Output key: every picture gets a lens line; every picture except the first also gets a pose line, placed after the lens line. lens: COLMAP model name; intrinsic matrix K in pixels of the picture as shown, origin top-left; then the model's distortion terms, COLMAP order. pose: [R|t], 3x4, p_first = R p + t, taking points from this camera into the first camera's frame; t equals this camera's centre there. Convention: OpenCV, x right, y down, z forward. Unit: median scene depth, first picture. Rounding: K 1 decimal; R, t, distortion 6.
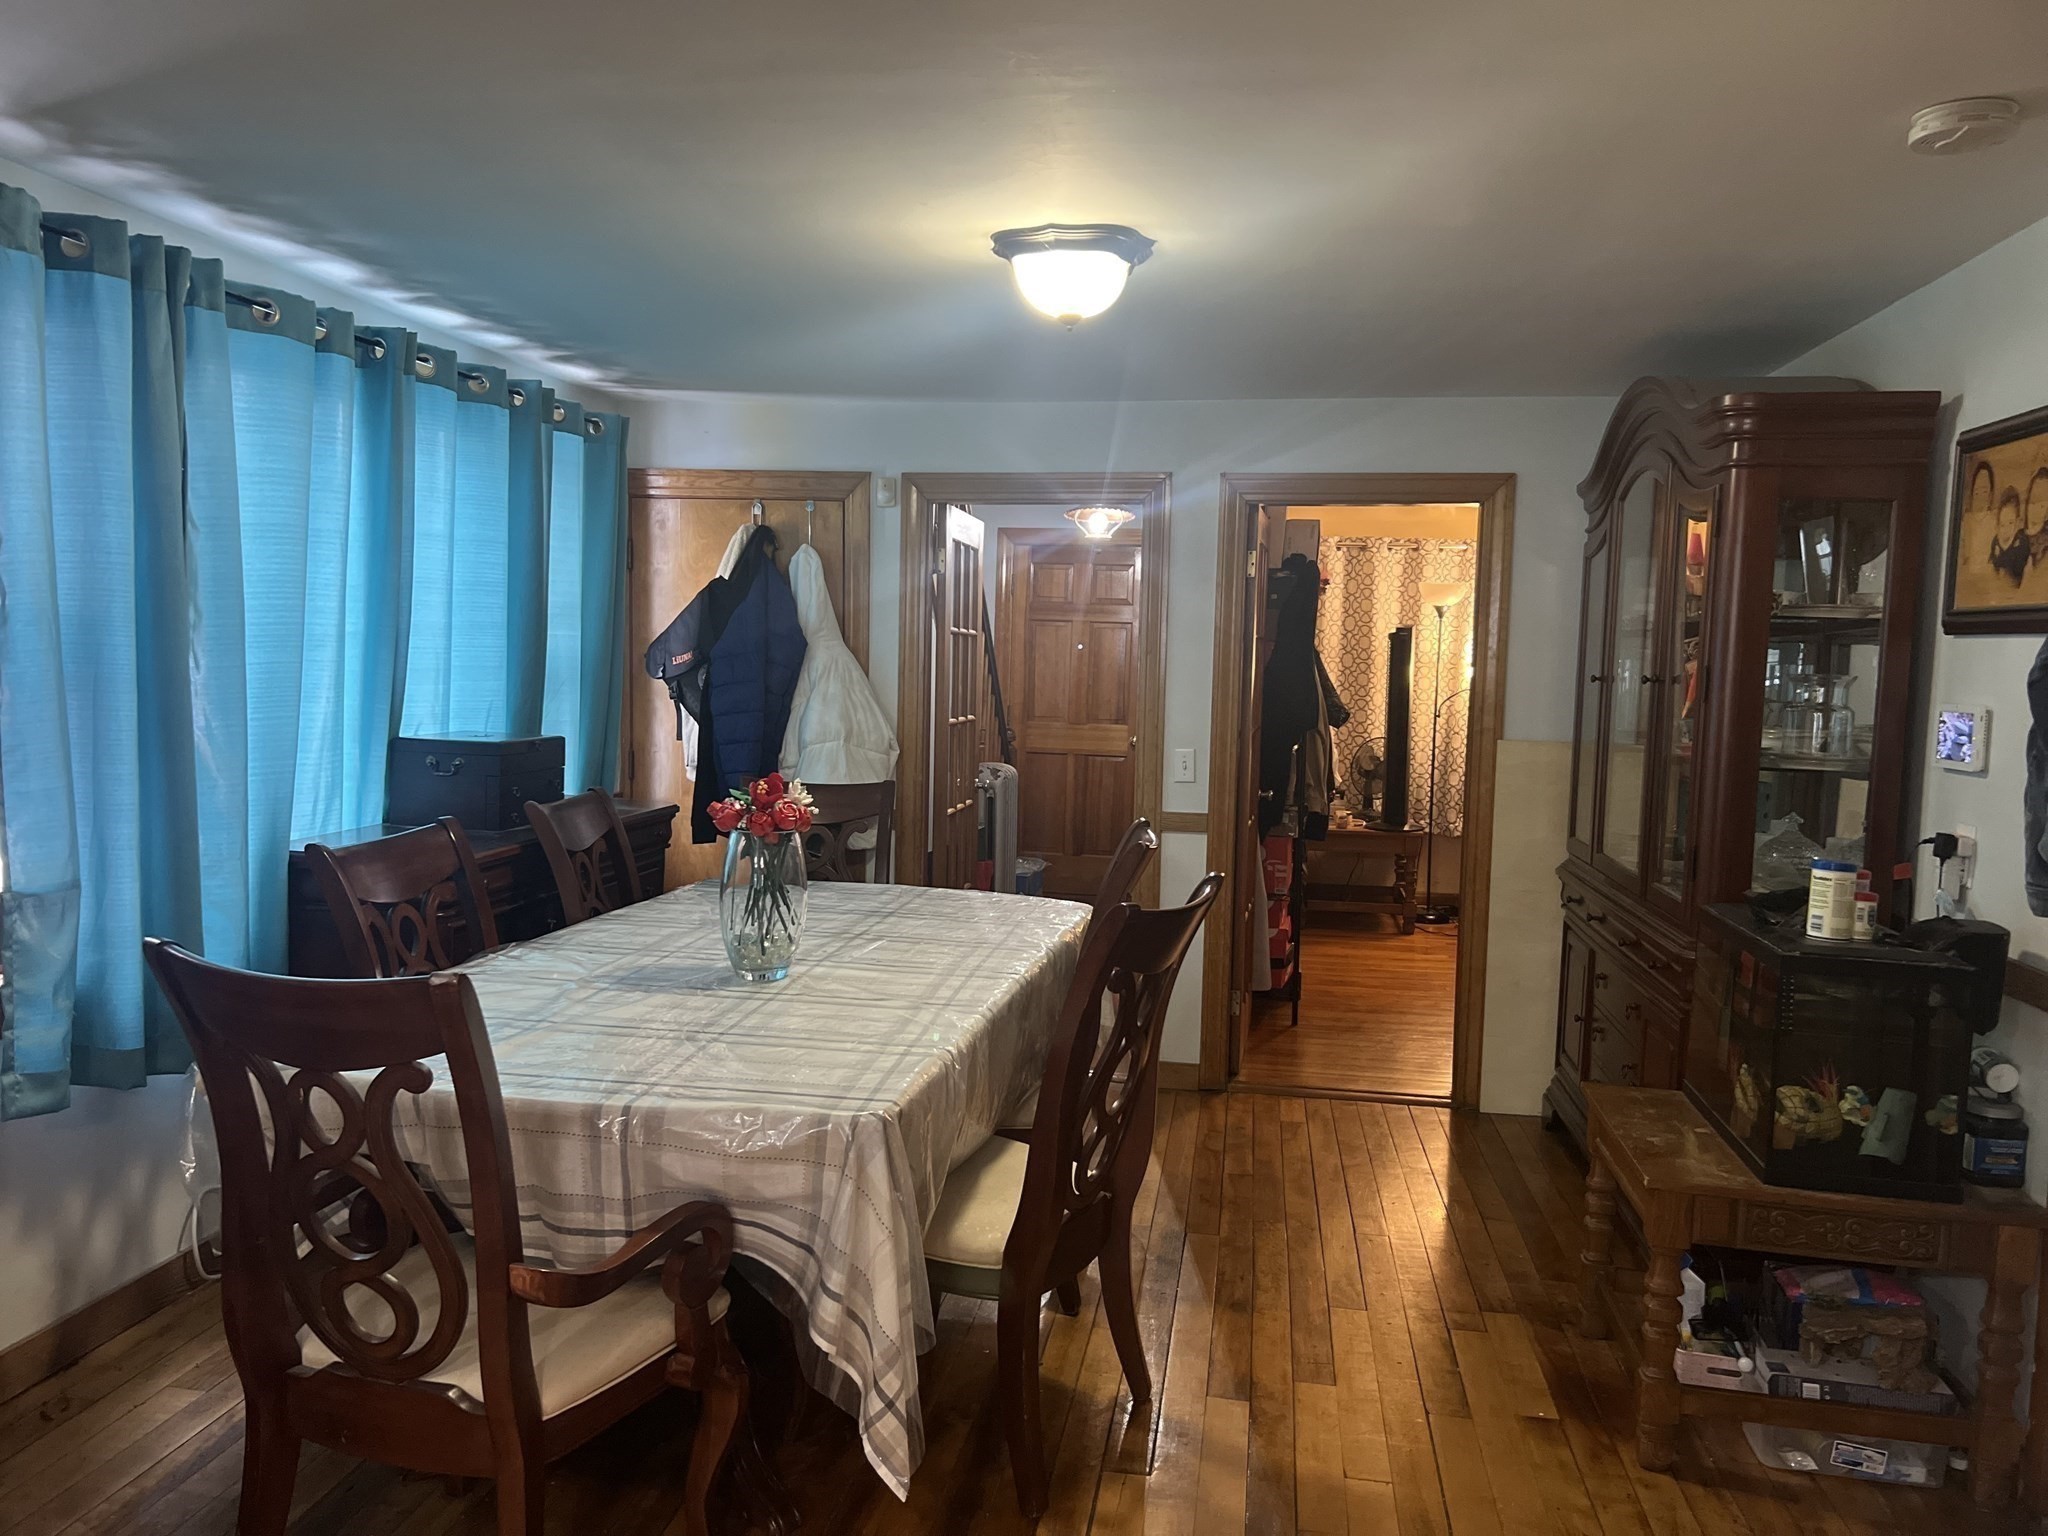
lens RADIAL K [[1519.0, 0, 1024.0], [0, 1519.0, 768.0], [0, 0, 1]] dist [0.074916, -0.105608]
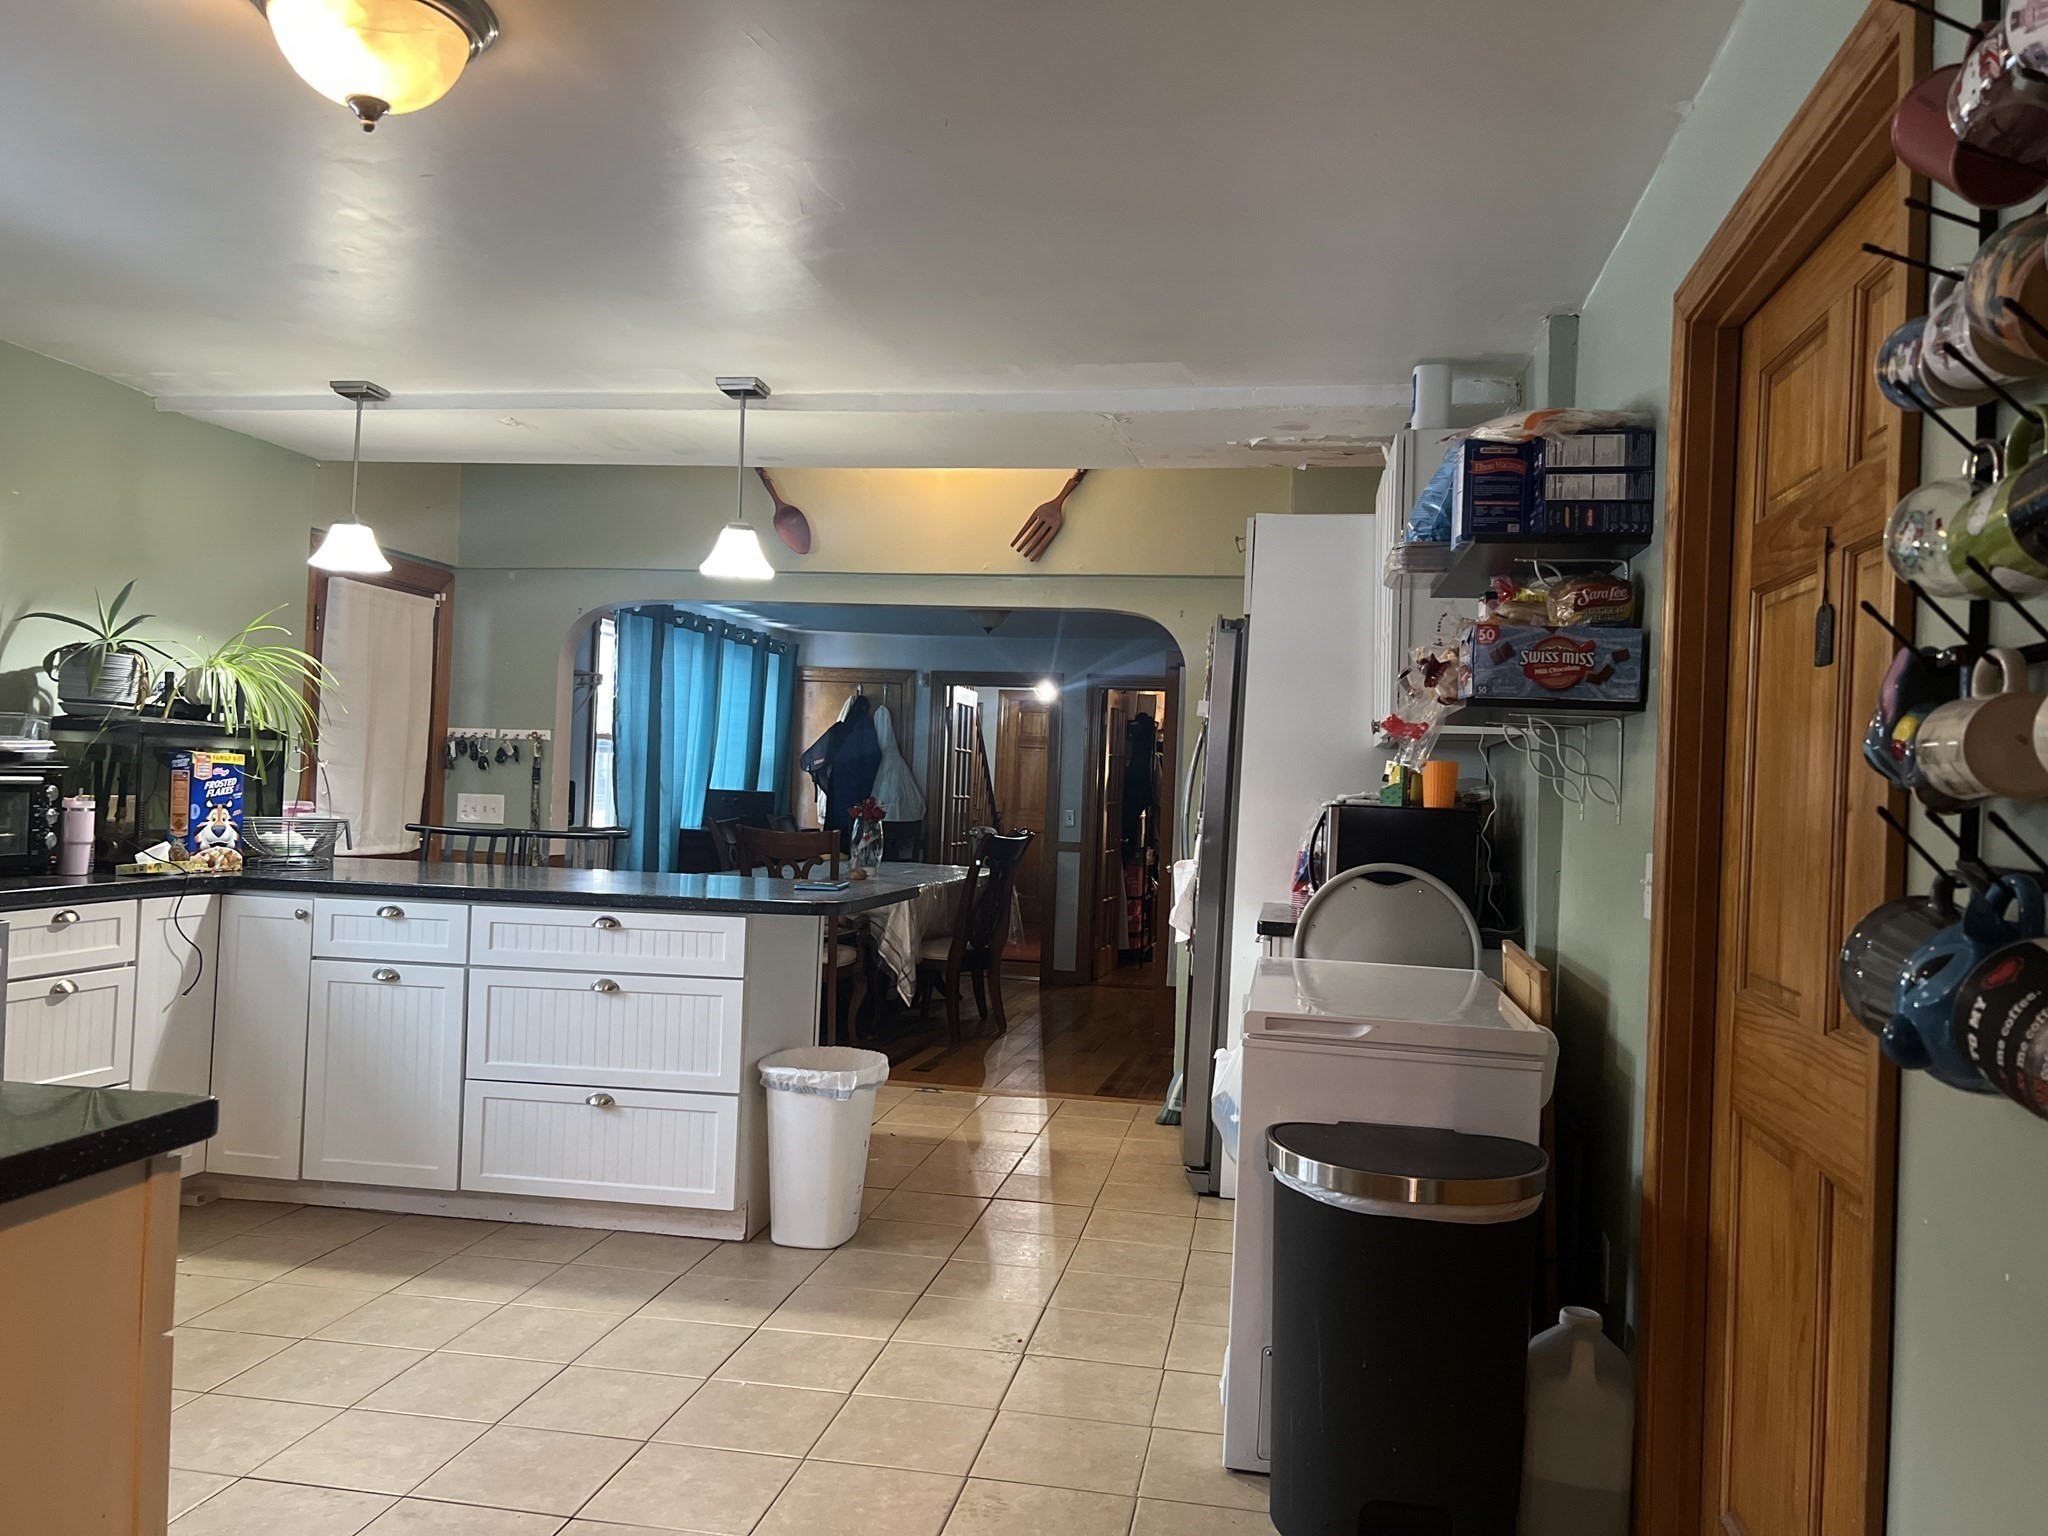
lens RADIAL K [[1519.0, 0, 1024.0], [0, 1519.0, 768.0], [0, 0, 1]] dist [0.074916, -0.105608]
pose [[0.999067, 0.017514, -0.039469, 0.120816], [-0.020872, 0.996047, -0.086344, 0.102502], [0.037801, 0.087088, 0.995483, -0.963460]]
